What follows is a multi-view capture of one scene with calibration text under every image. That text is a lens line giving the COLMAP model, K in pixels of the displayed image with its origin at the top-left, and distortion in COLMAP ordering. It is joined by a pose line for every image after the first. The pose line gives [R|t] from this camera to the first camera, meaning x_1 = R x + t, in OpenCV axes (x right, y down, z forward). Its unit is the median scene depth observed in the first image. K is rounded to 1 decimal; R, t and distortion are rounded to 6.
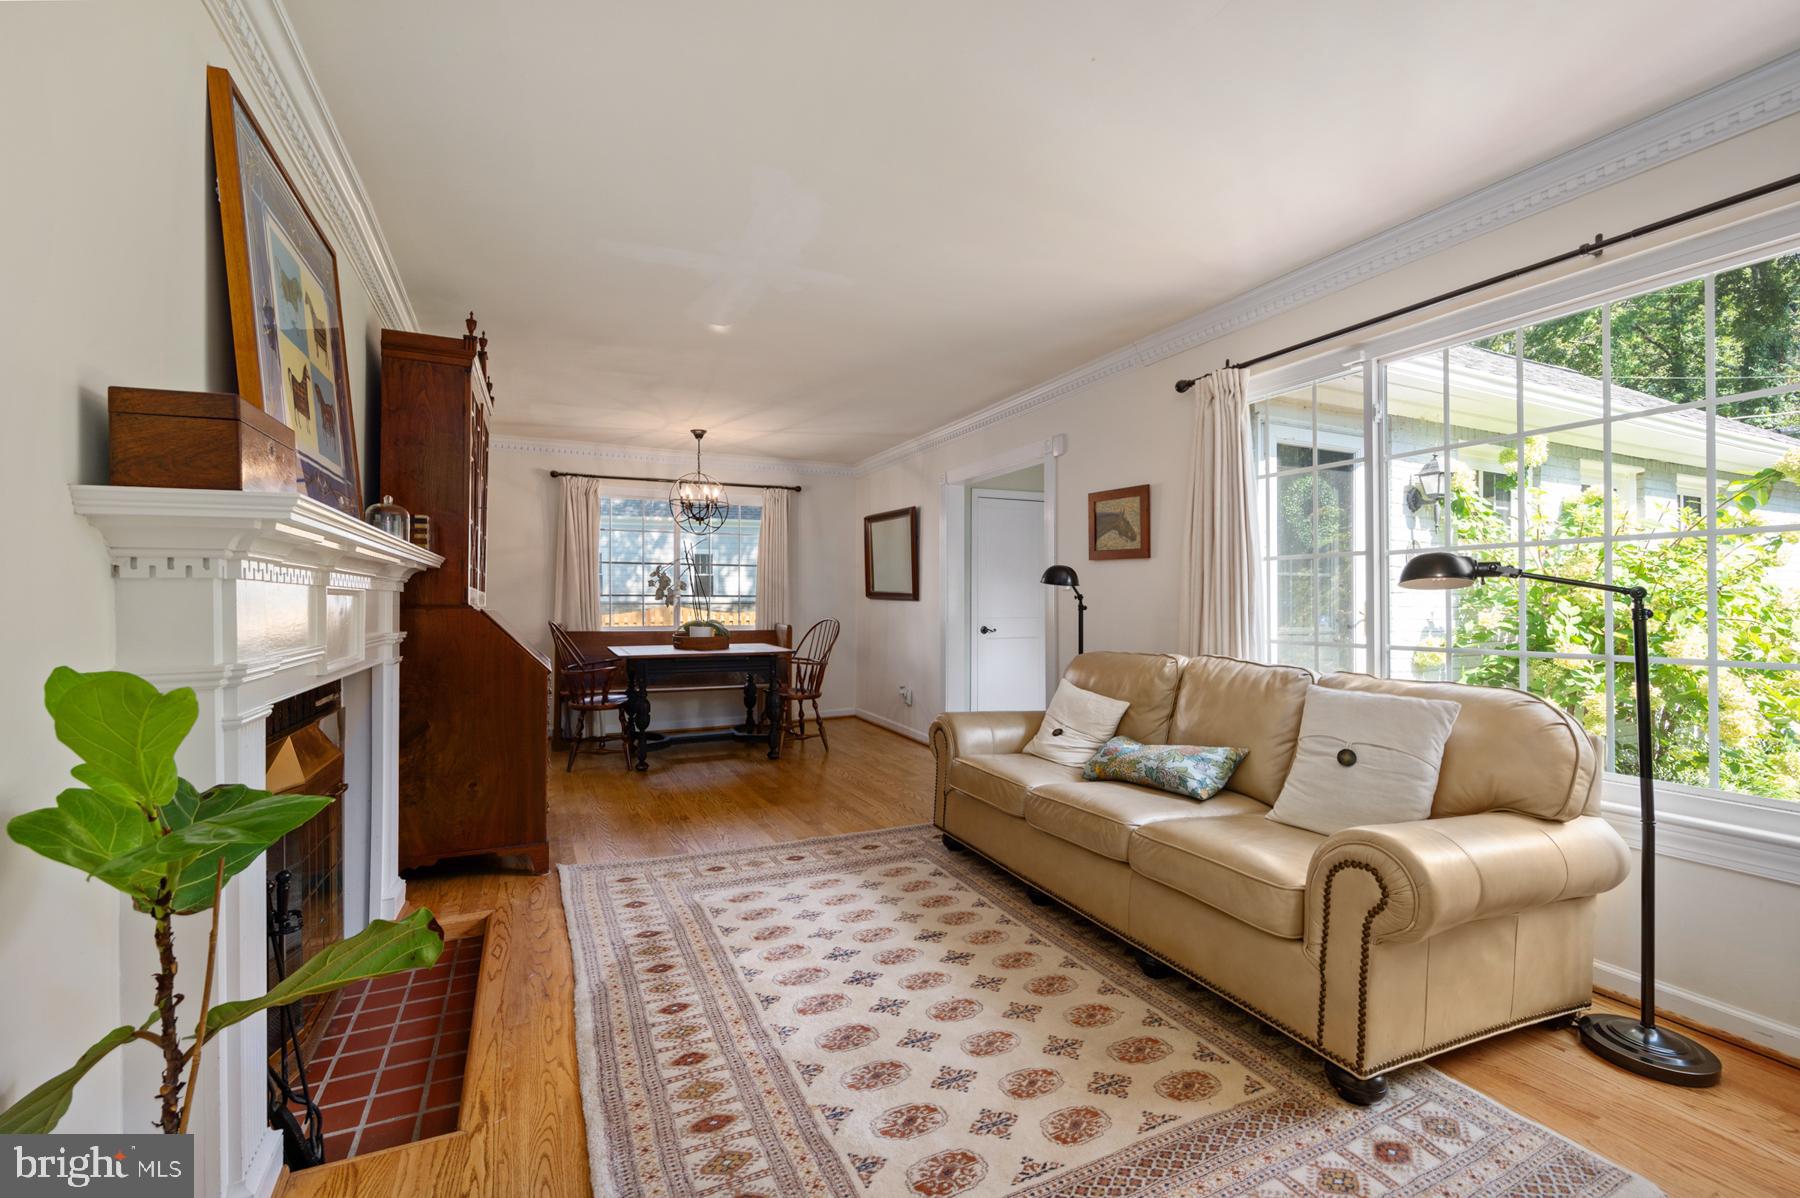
lens RADIAL K [[854.6, 0, 905.4], [0, 854.6, 570.2], [0, 0, 1]] dist [-0.005077, 0.000035]
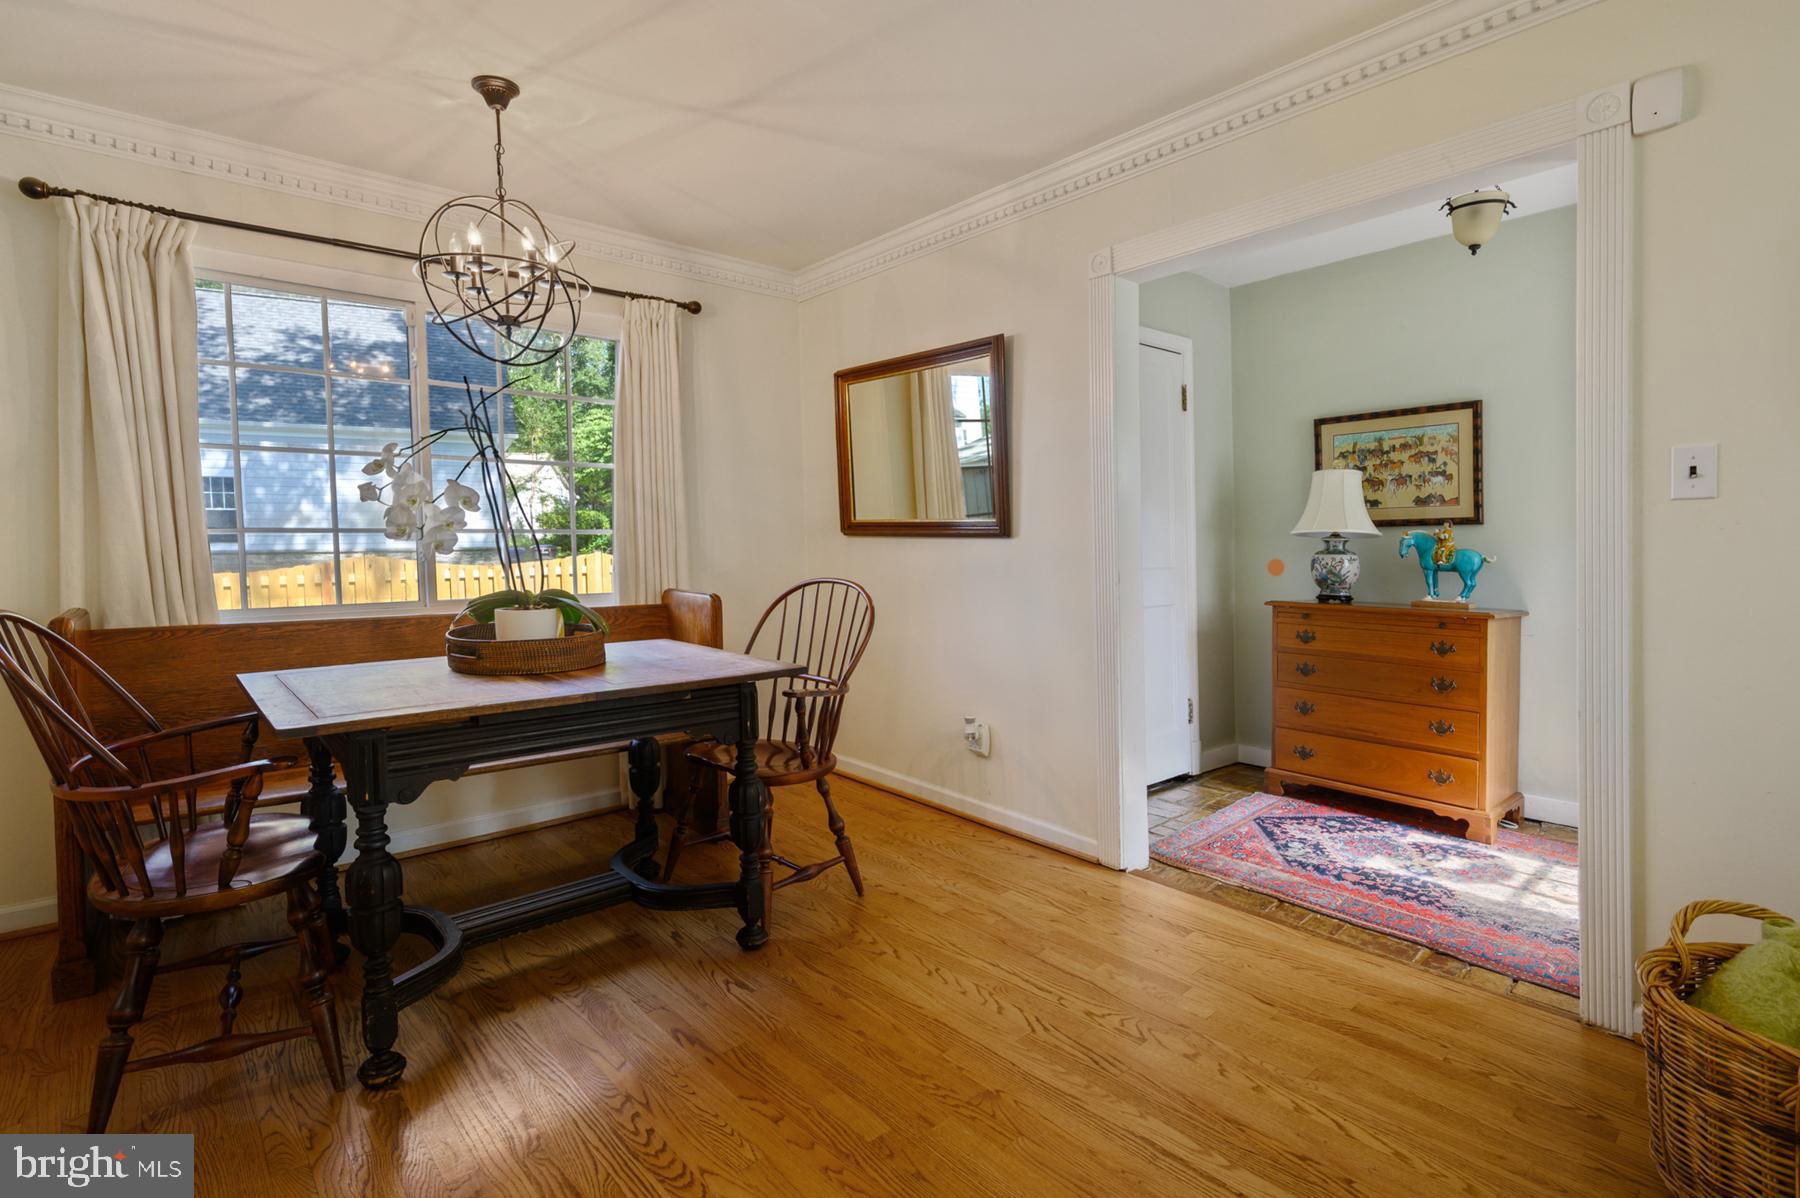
lens RADIAL K [[854.6, 0, 905.4], [0, 854.6, 570.2], [0, 0, 1]] dist [-0.005077, 0.000035]
pose [[0.951835, -0.020399, 0.305933, -0.195085], [-0.001052, 0.997561, 0.069788, 0.022346], [-0.306610, -0.066748, 0.949492, 0.595481]]
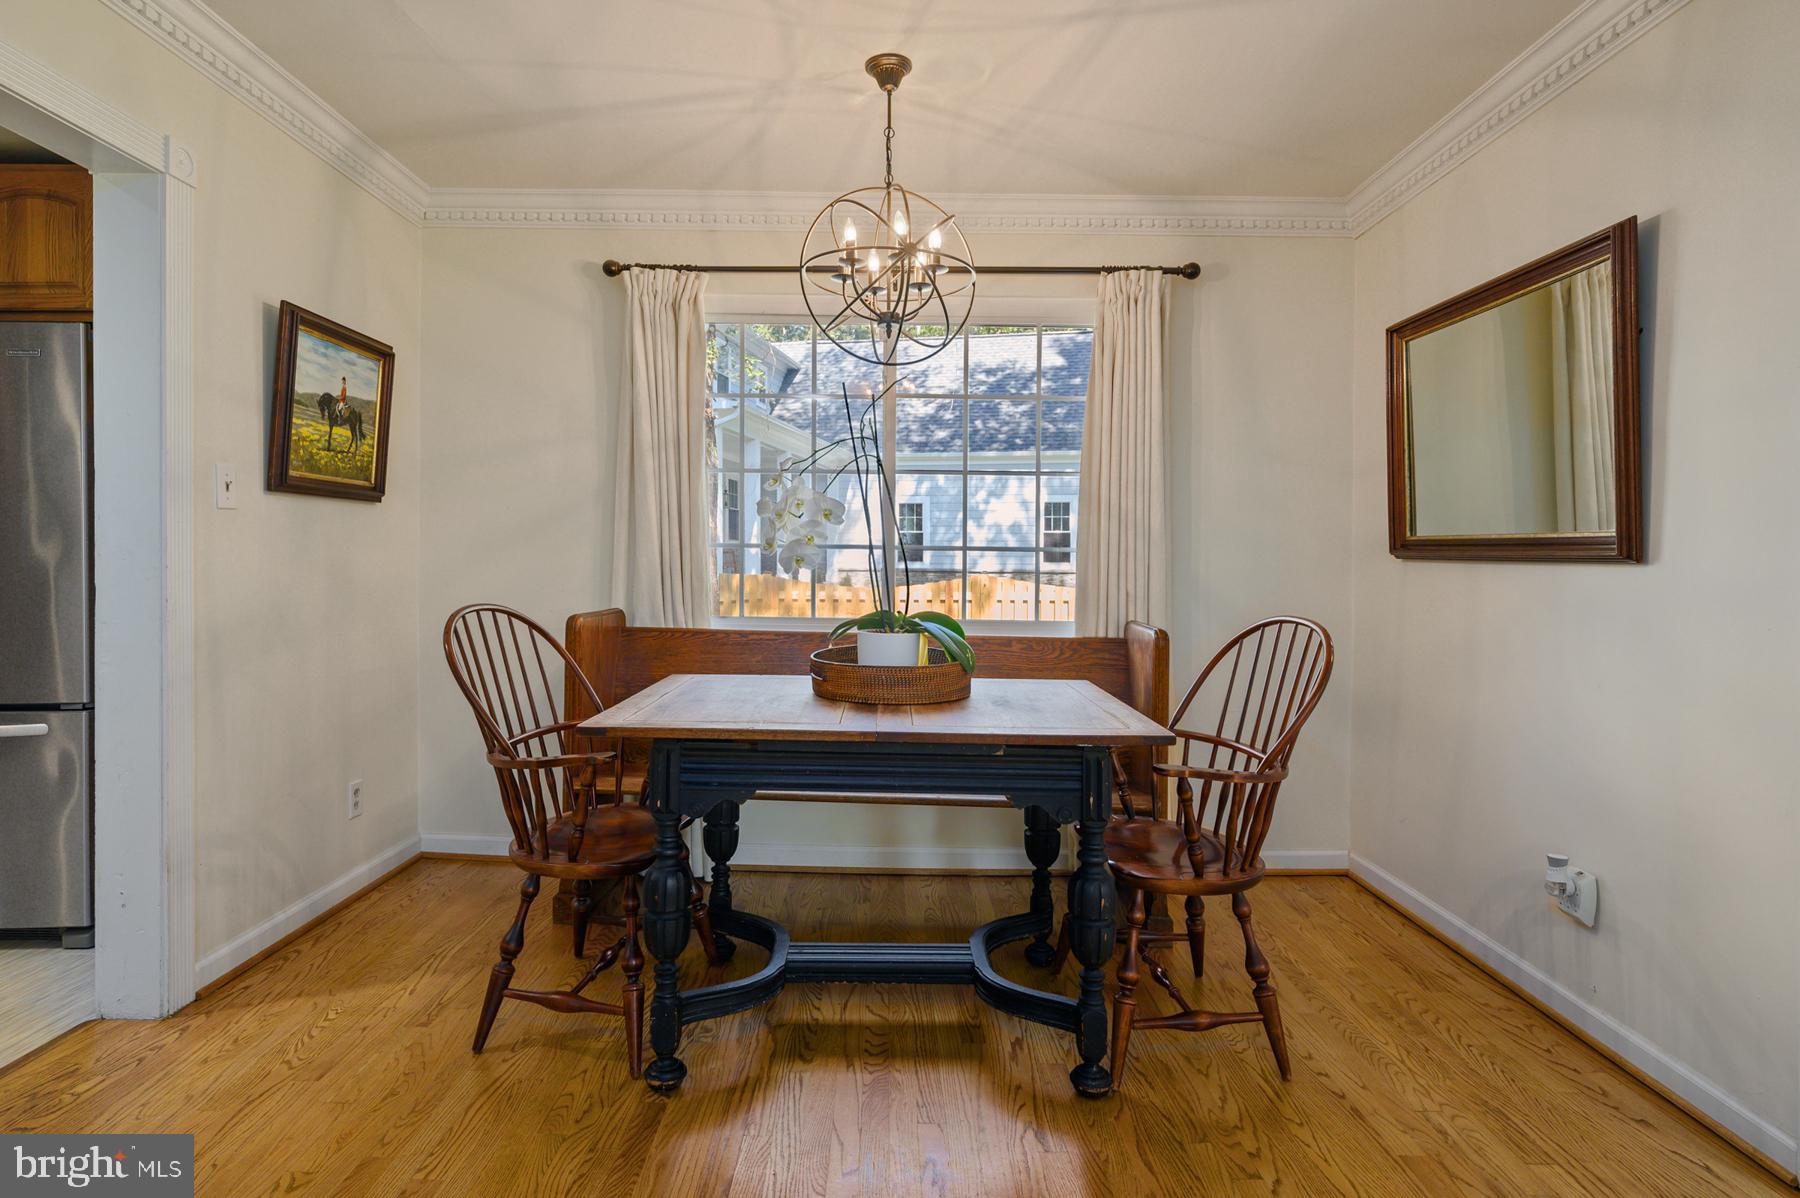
lens RADIAL K [[961.7, 0, 900.0], [0, 961.7, 599.0], [0, 0, 1]] dist [-0.007410, 0.000507]
pose [[0.915017, 0.024247, -0.402686, -0.082165], [0.003202, 0.997724, 0.067351, 0.026757], [0.403403, -0.062917, 0.912857, 0.651722]]
